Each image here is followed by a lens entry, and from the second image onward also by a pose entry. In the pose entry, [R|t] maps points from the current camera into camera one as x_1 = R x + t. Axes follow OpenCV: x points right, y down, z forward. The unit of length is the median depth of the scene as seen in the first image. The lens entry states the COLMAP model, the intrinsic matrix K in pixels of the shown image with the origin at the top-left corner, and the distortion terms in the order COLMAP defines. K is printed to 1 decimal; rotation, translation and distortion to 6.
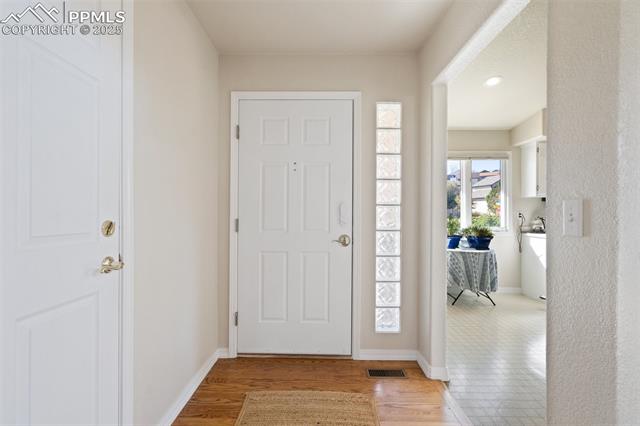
lens RADIAL K [[296.1, 0, 319.9], [0, 296.1, 207.9], [0, 0, 1]] dist [0.005904, -0.000005]
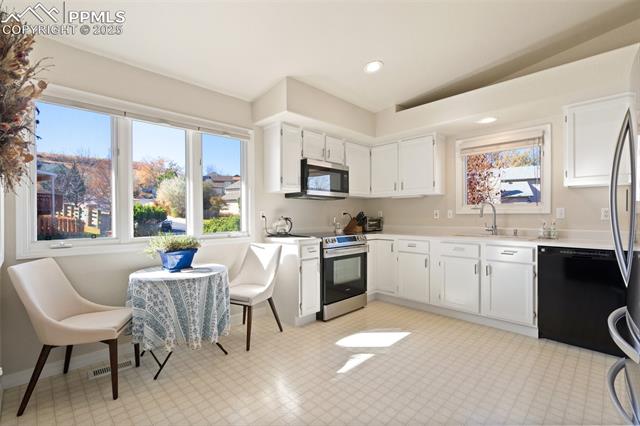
lens RADIAL K [[296.1, 0, 321.5], [0, 296.1, 213.8], [0, 0, 1]] dist [0.005904, -0.000005]
pose [[0.712381, 0.003253, 0.701786, 0.253074], [-0.009036, 0.999949, 0.004538, 0.017985], [-0.701735, -0.009574, 0.712374, 0.358978]]
